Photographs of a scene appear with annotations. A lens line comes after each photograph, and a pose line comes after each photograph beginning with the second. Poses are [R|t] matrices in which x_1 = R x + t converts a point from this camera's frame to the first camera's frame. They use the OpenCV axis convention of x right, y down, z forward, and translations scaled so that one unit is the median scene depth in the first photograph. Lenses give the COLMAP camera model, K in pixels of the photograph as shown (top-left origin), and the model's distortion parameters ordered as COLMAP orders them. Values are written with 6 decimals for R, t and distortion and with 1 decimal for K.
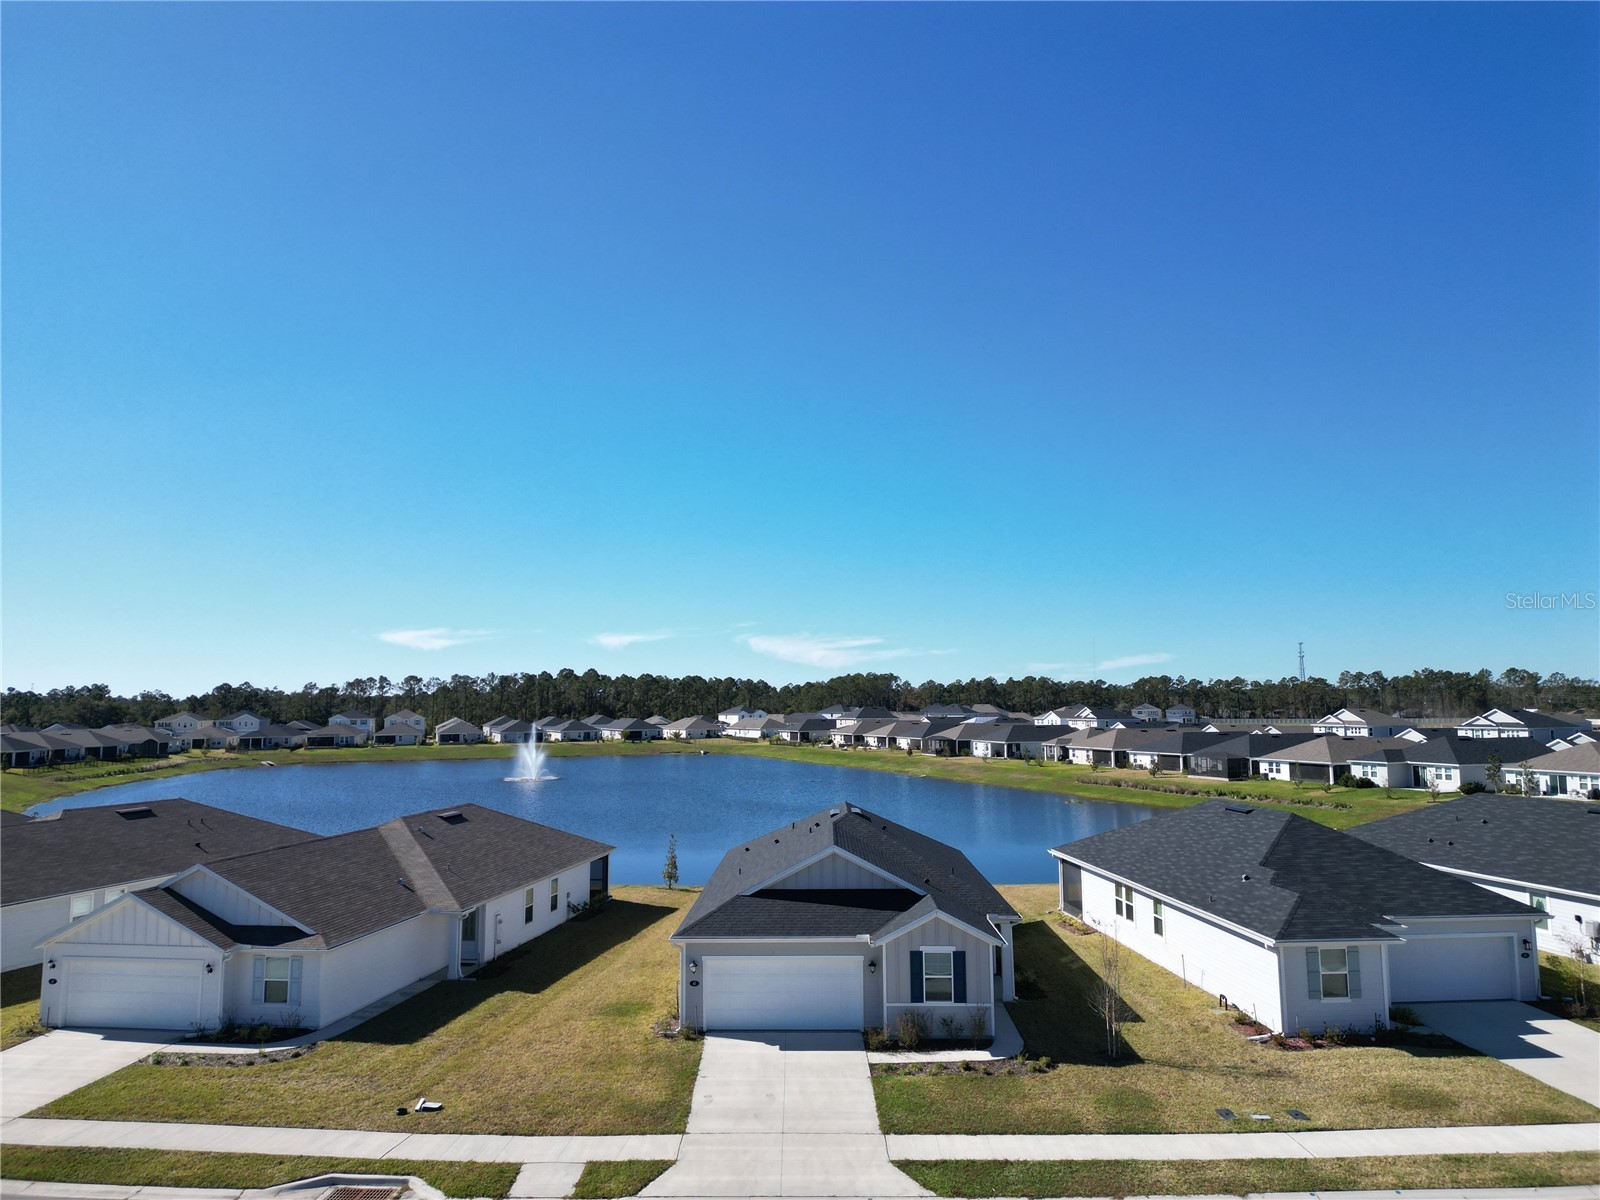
lens RADIAL K [[1118.6, 0, 792.0], [0, 1118.6, 596.7], [0, 0, 1]] dist [0.079549, -0.068901]
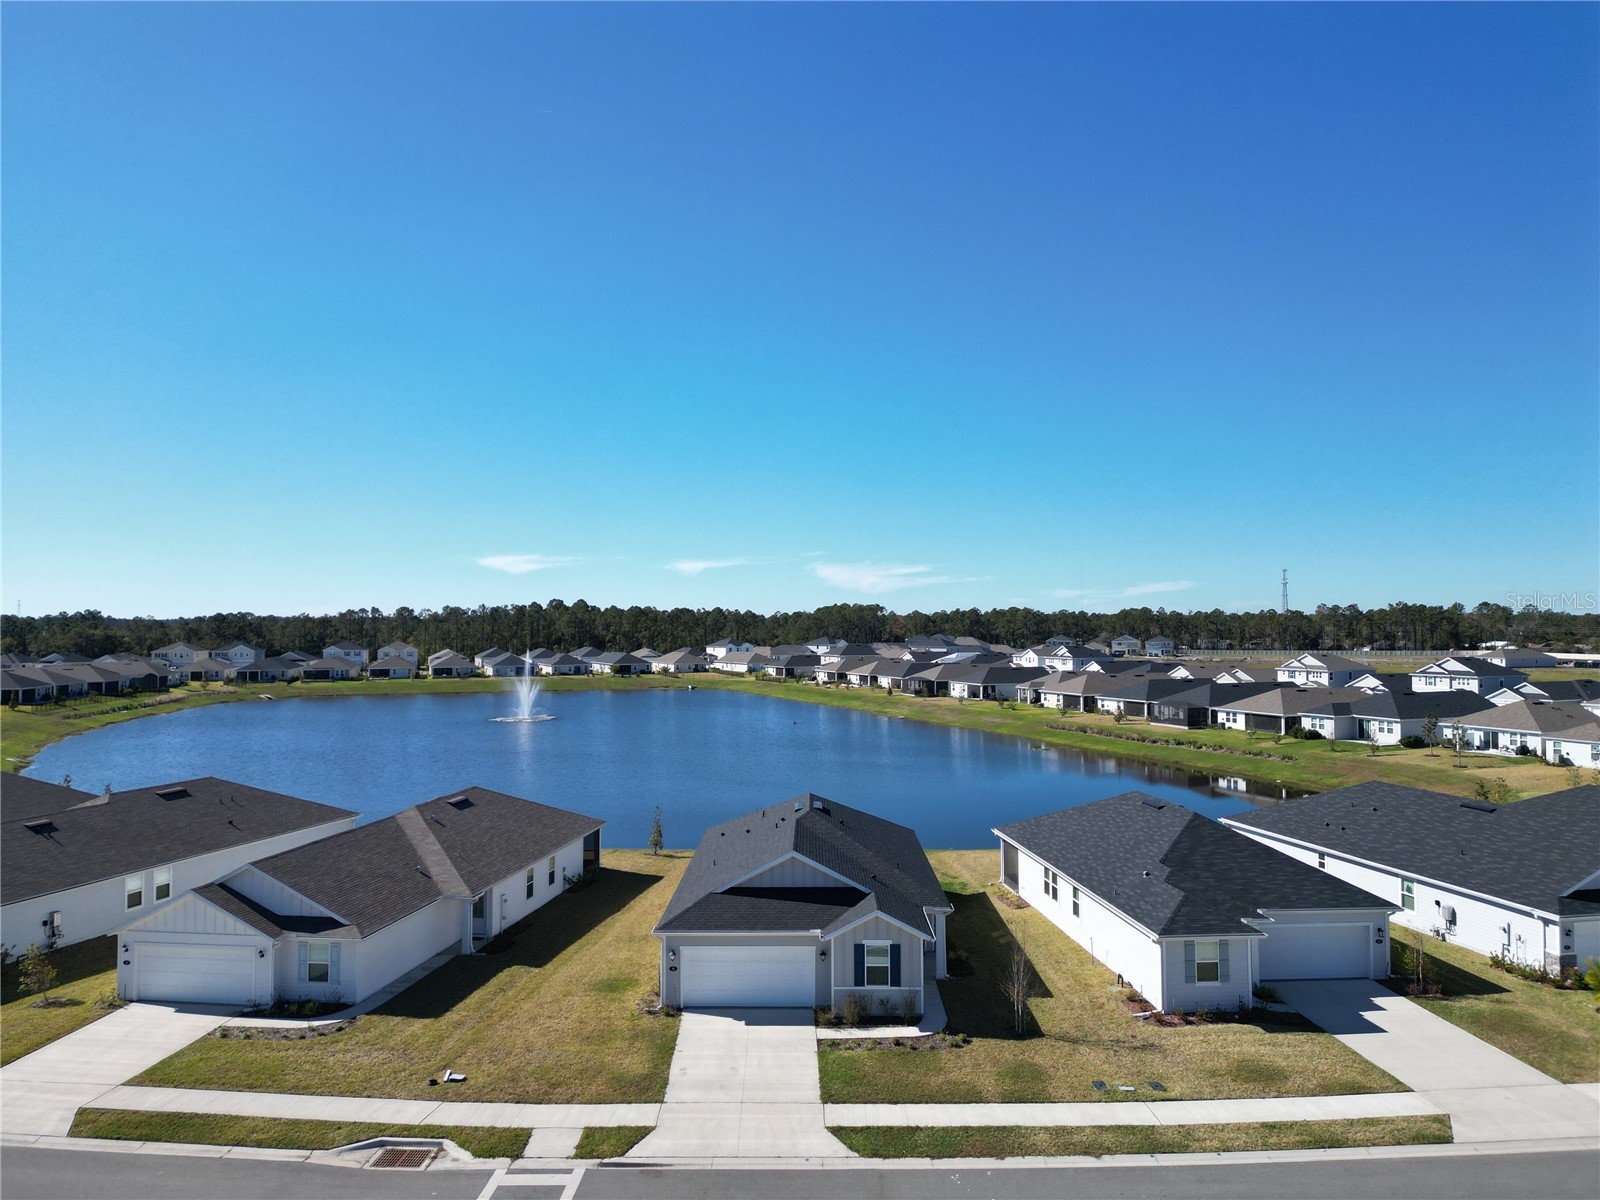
lens RADIAL K [[1118.9, 0, 791.7], [0, 1118.9, 601.2], [0, 0, 1]] dist [0.088561, -0.087523]
pose [[0.999940, 0.005471, 0.009502, 0.019206], [-0.006161, 0.997222, 0.074228, -0.102143], [-0.009070, -0.074282, 0.997196, -0.121604]]
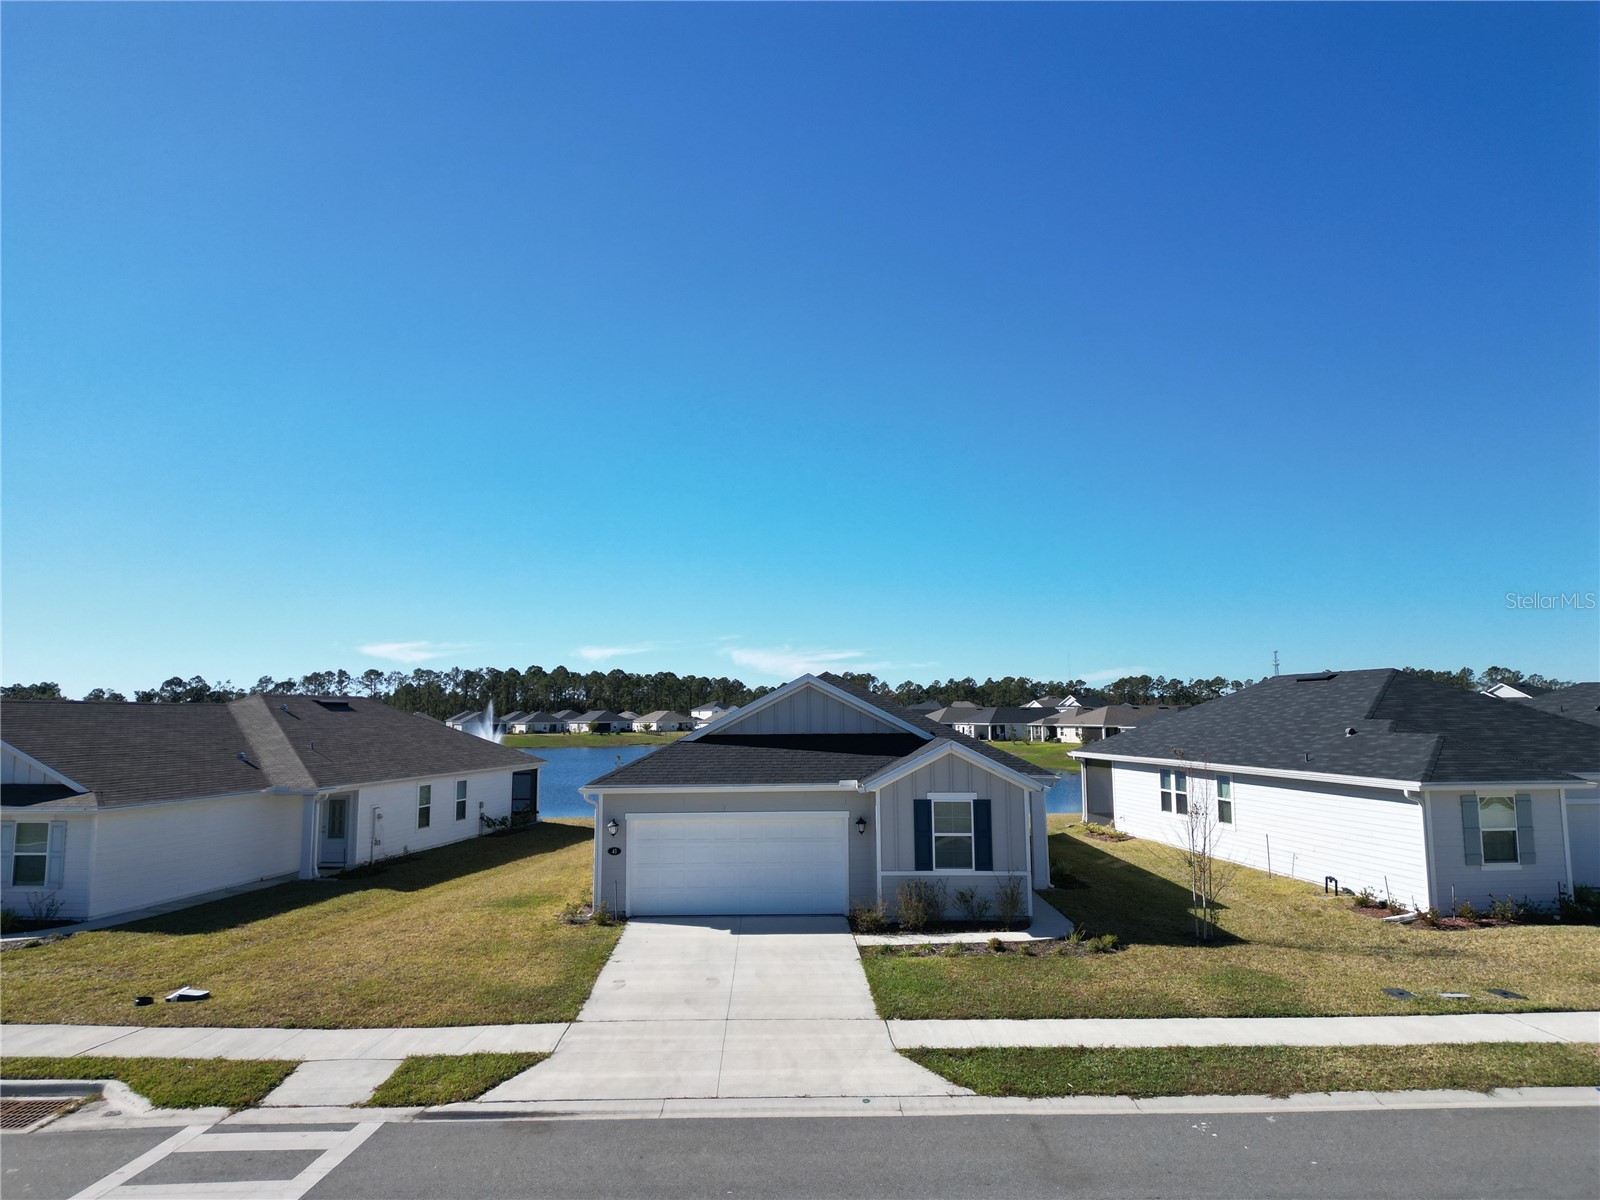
lens RADIAL K [[1118.6, 0, 792.0], [0, 1118.6, 596.7], [0, 0, 1]] dist [0.079549, -0.068901]
pose [[0.999778, 0.002199, 0.020936, 0.008952], [-0.001954, 0.999929, -0.011739, 0.146097], [-0.020961, 0.011695, 0.999712, 0.216053]]
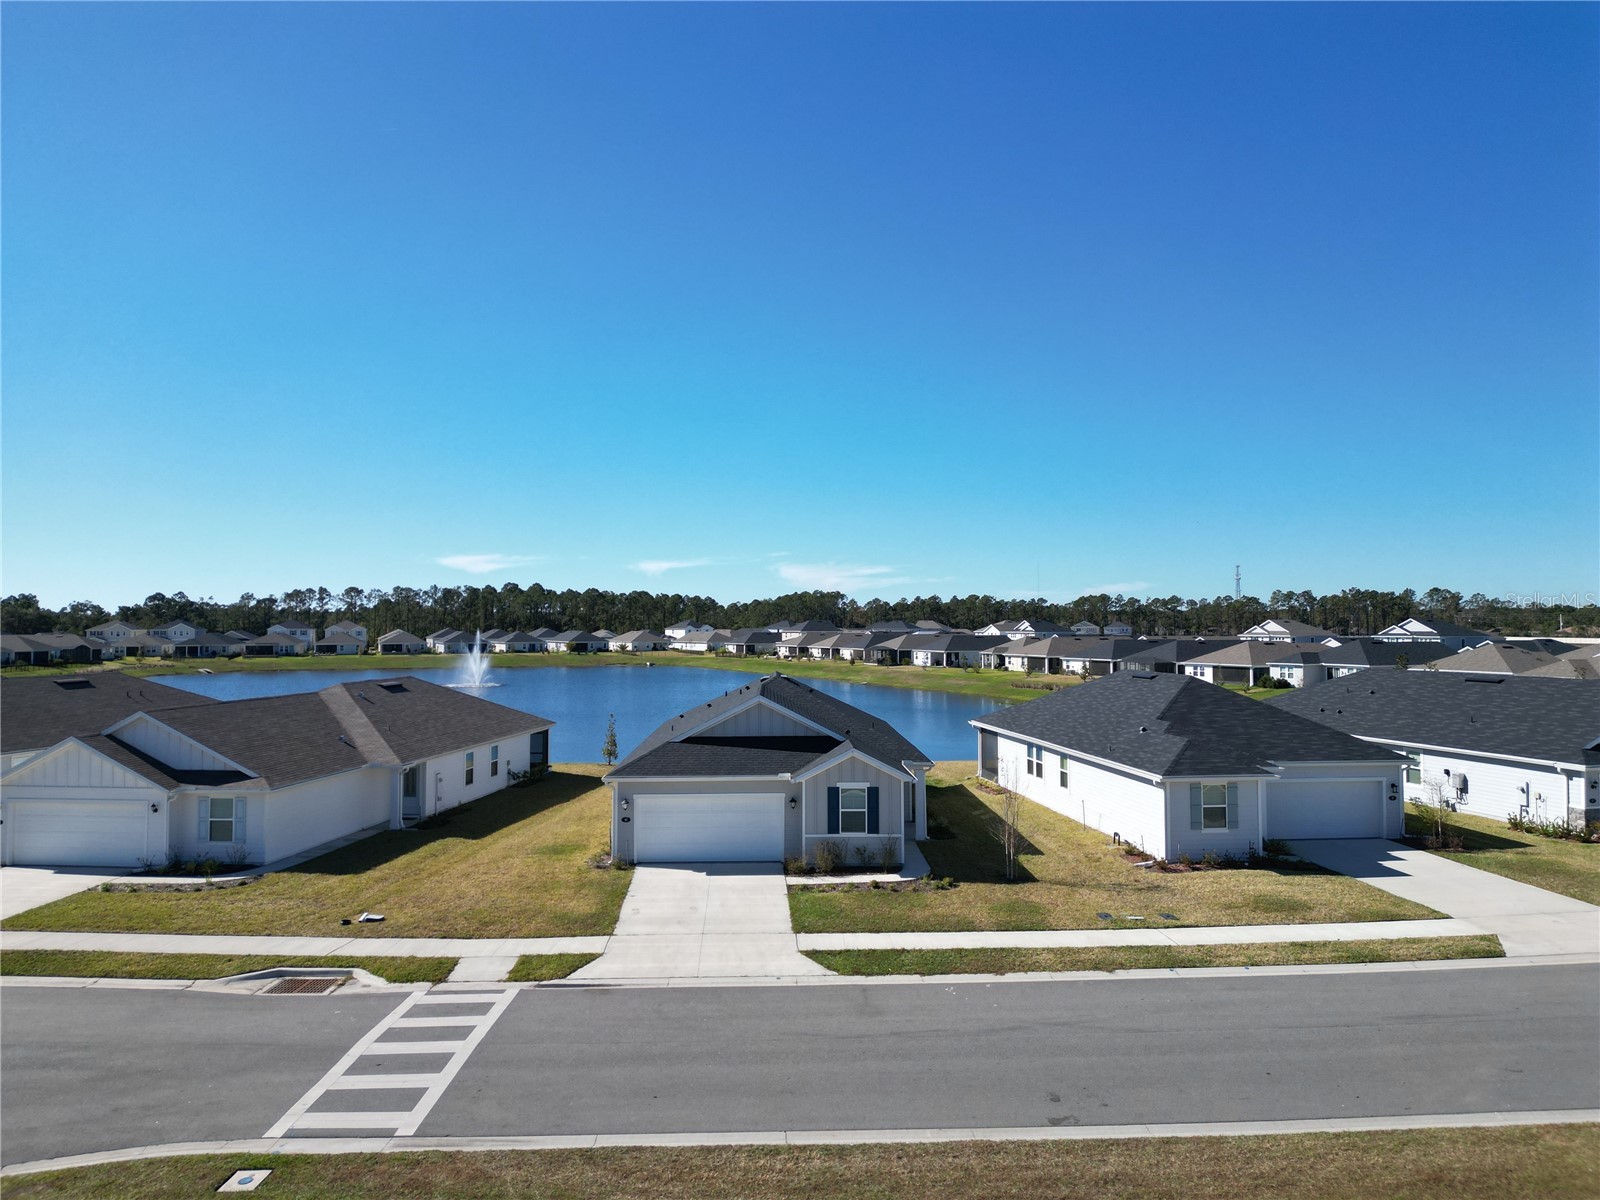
lens RADIAL K [[1118.9, 0, 791.7], [0, 1118.9, 601.2], [0, 0, 1]] dist [0.088561, -0.087523]
pose [[0.998931, 0.006596, 0.045750, 0.015485], [-0.009951, 0.997245, 0.073504, 0.044647], [-0.045140, -0.073880, 0.996245, -0.036694]]
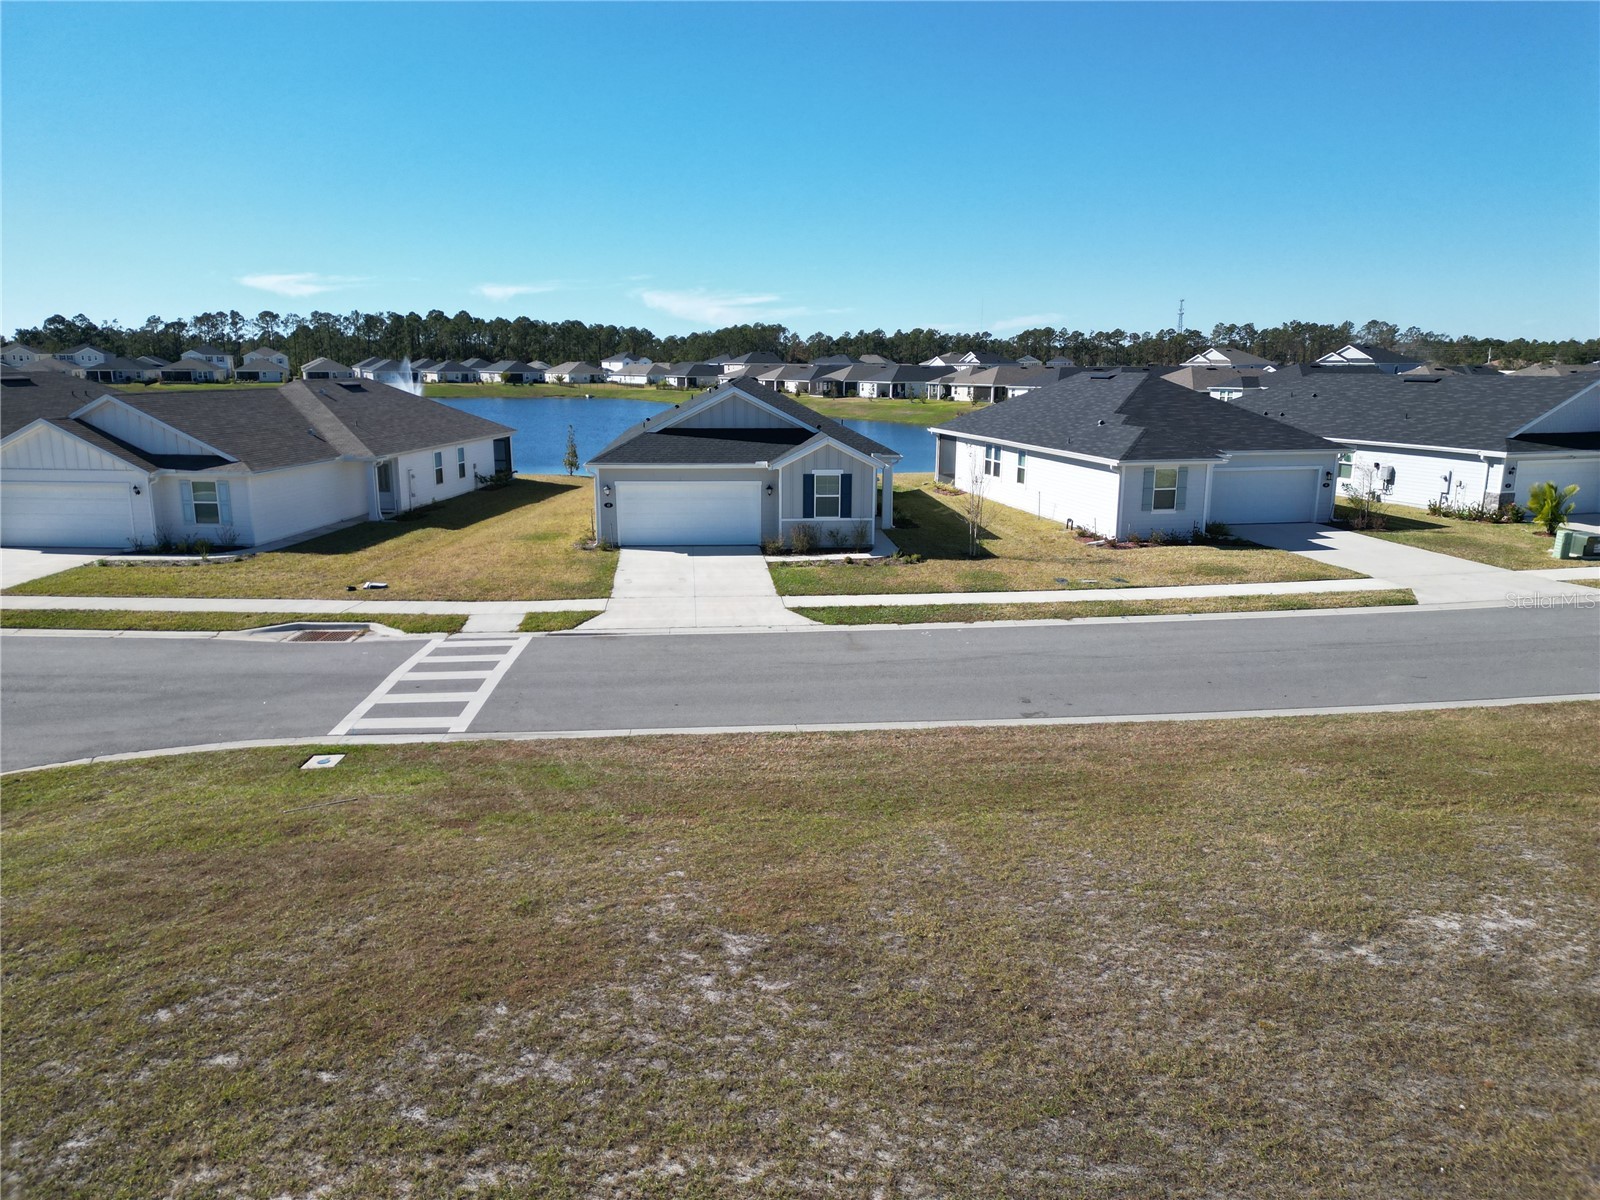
lens RADIAL K [[1118.9, 0, 791.7], [0, 1118.9, 601.2], [0, 0, 1]] dist [0.088561, -0.087523]
pose [[0.994897, -0.010919, 0.100300, -0.014607], [-0.019545, 0.954439, 0.297767, 0.079026], [-0.098982, -0.298208, 0.949355, -0.067529]]
